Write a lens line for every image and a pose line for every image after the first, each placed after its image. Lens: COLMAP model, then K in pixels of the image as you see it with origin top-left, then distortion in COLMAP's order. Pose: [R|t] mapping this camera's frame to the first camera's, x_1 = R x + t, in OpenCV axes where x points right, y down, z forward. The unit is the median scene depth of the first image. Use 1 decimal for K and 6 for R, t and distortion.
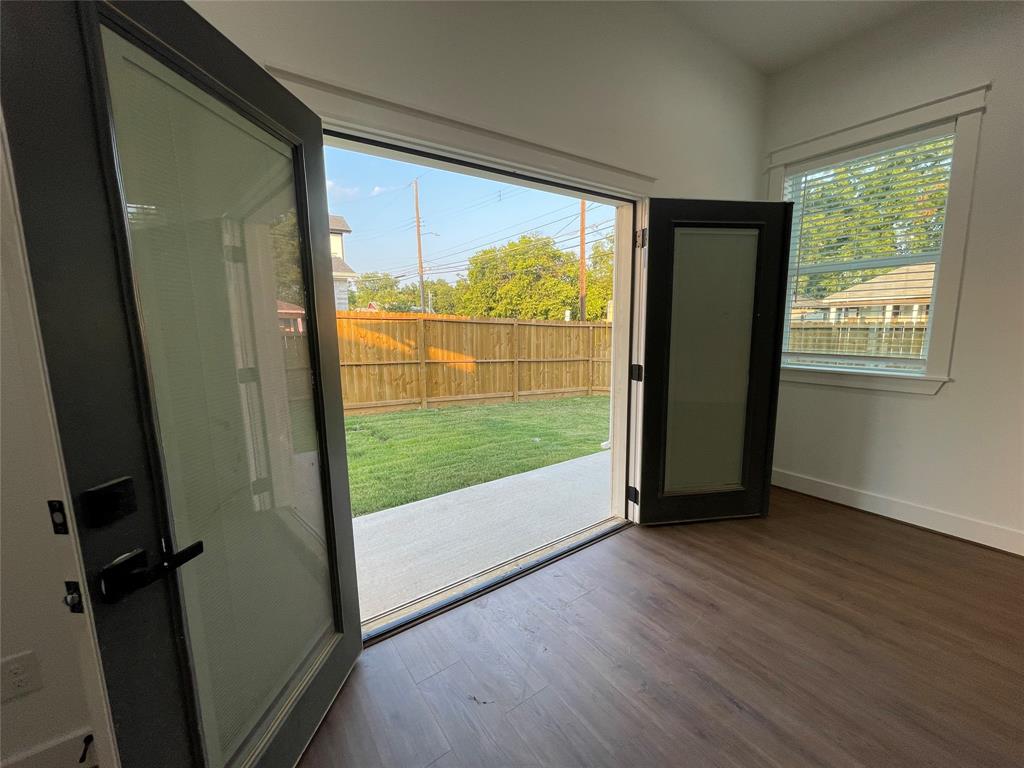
lens RADIAL K [[414.5, 0, 515.0], [0, 414.5, 381.0], [0, 0, 1]] dist [-0.006007, 0.001933]
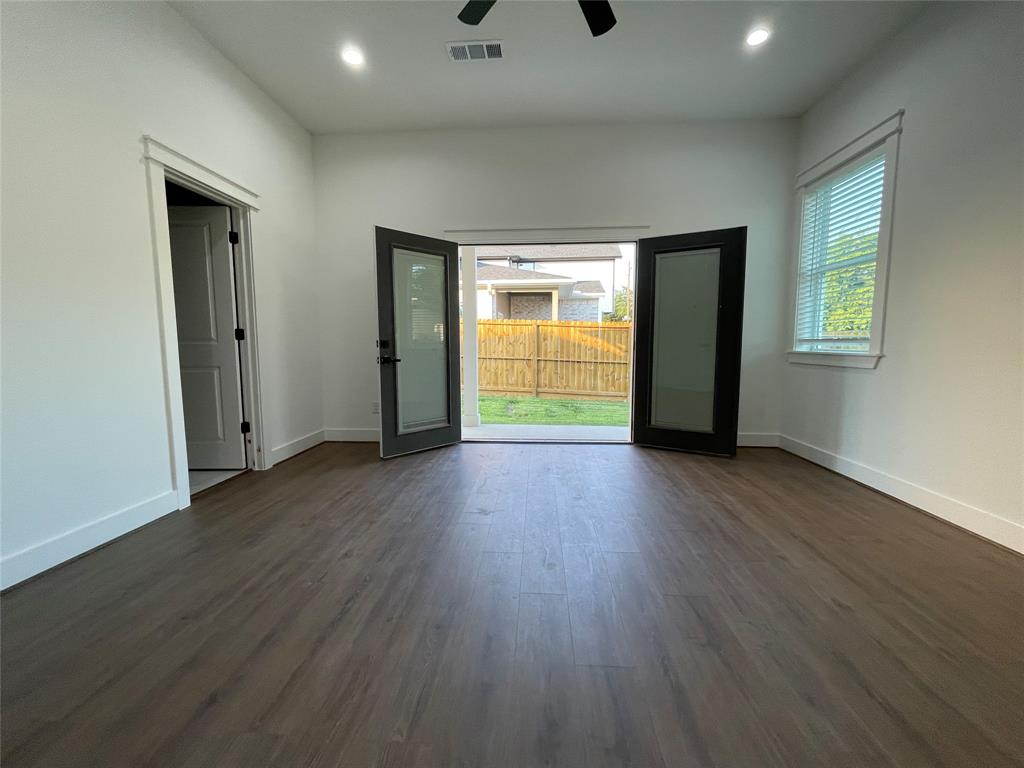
lens RADIAL K [[414.5, 0, 516.0], [0, 414.5, 379.3], [0, 0, 1]] dist [-0.006007, 0.001933]
pose [[0.783166, 0.068294, -0.618050, 0.291898], [-0.096321, 0.995277, -0.012077, 0.054109], [0.614307, 0.068990, 0.786046, -0.166785]]
